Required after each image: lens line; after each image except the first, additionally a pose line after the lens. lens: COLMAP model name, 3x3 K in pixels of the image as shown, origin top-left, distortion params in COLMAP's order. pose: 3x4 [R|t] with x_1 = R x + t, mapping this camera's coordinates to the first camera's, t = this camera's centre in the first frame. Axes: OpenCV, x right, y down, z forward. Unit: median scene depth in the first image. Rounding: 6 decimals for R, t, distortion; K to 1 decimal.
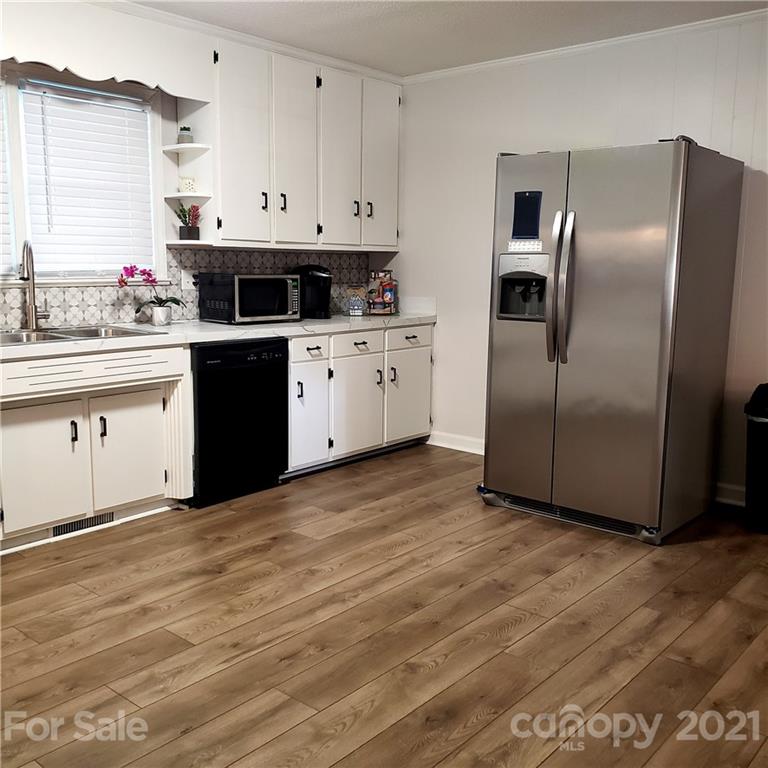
lens RADIAL K [[794.1, 0, 384.0], [0, 794.1, 384.0], [0, 0, 1]] dist [0.126594, -0.310870]
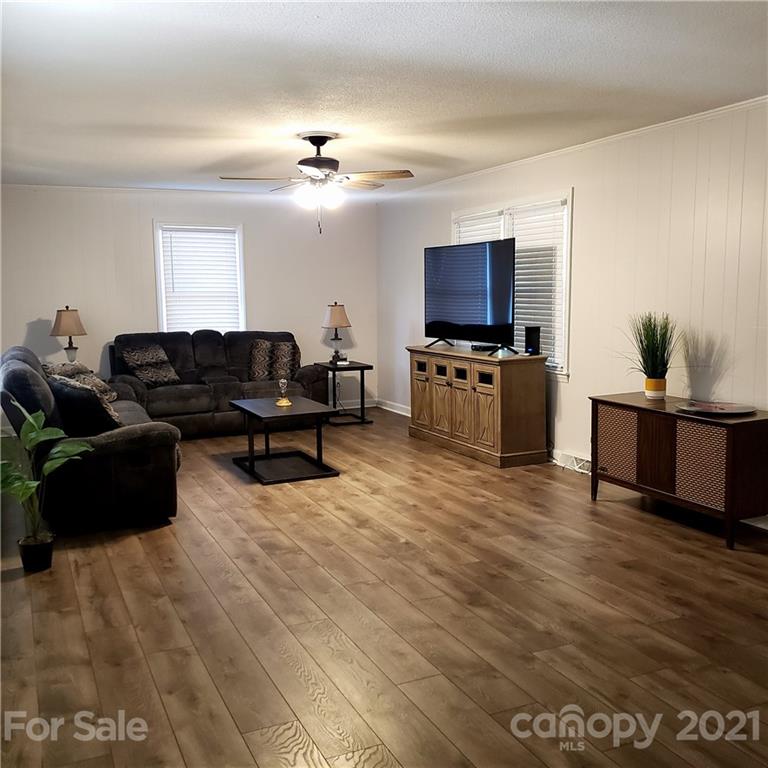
lens RADIAL K [[794.1, 0, 384.0], [0, 794.1, 384.0], [0, 0, 1]] dist [0.126594, -0.310870]
pose [[-0.409603, 0.106058, -0.906078, 0.849695], [-0.137806, 0.974628, 0.176379, -0.227268], [0.901795, 0.197109, -0.384595, 1.218442]]
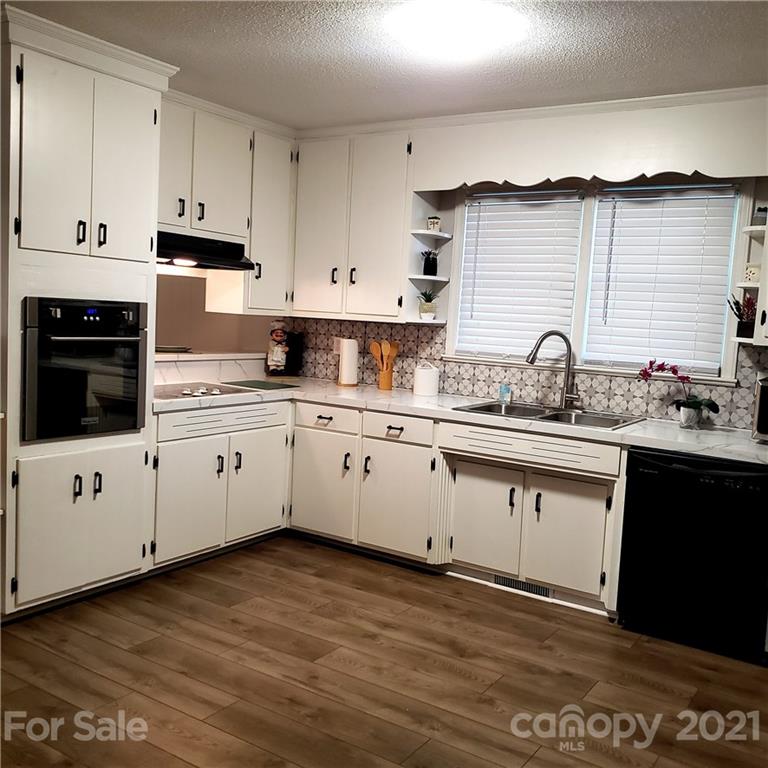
lens RADIAL K [[794.1, 0, 384.0], [0, 794.1, 384.0], [0, 0, 1]] dist [0.126594, -0.310870]
pose [[0.125459, 0.090566, -0.987956, 0.585524], [-0.203459, 0.977007, 0.063726, -0.112421], [0.971012, 0.193013, 0.141001, 0.542898]]
